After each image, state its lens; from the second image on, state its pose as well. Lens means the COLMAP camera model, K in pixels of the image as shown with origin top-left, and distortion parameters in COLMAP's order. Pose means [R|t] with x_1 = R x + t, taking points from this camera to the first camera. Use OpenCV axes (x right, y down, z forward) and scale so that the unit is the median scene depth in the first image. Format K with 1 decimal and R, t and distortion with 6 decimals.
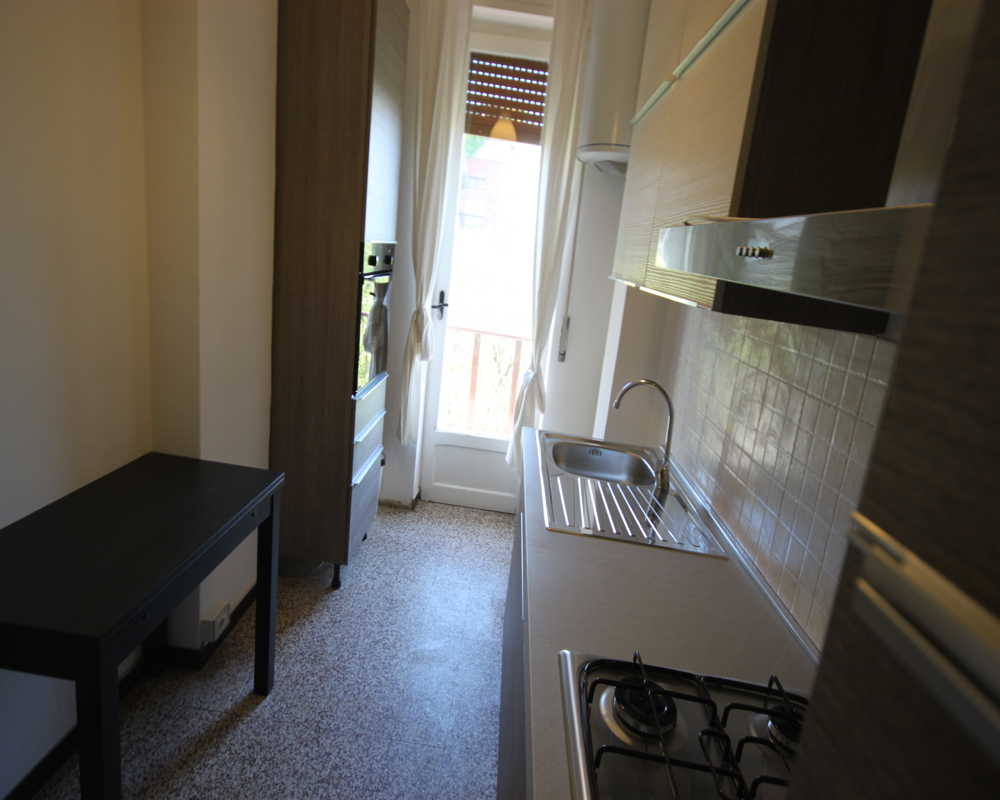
lens RADIAL K [[626.1, 0, 500.0], [0, 626.1, 400.0], [0, 0, 1]] dist [0.008317, 0.000442]
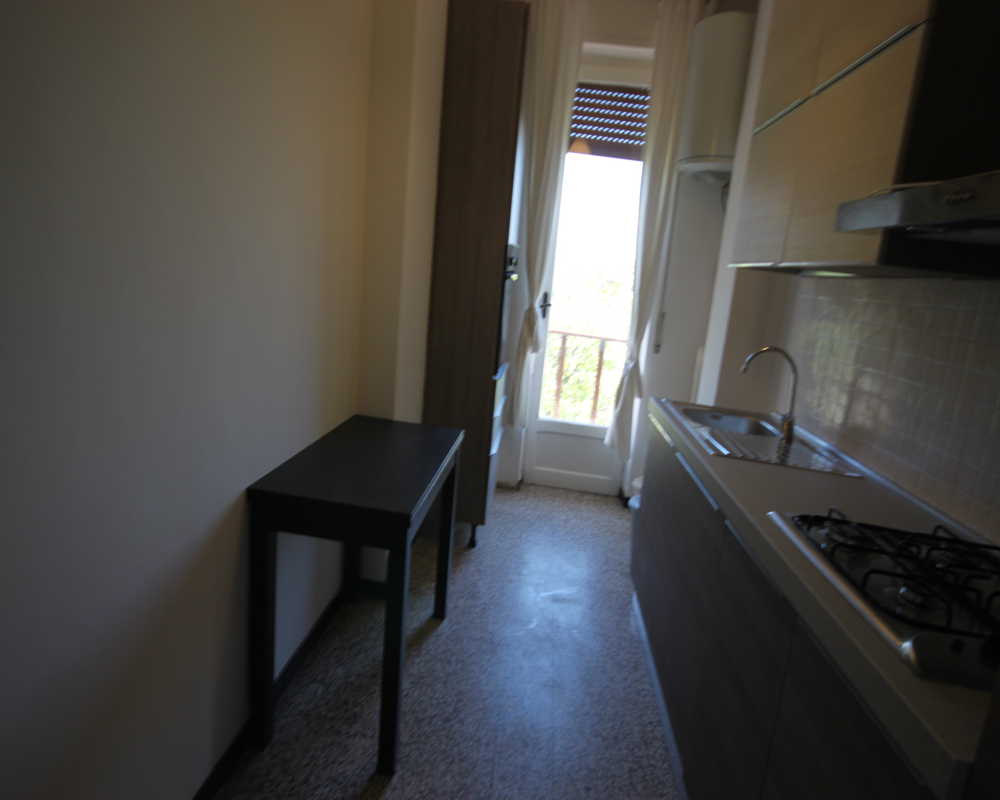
lens RADIAL K [[613.9, 0, 500.0], [0, 613.9, 400.0], [0, 0, 1]] dist [0.002405, -0.000126]
pose [[0.997456, -0.009749, -0.070614, -0.115684], [0.007906, 0.999622, -0.026335, 0.054473], [0.070844, 0.025710, 0.997156, -0.113368]]
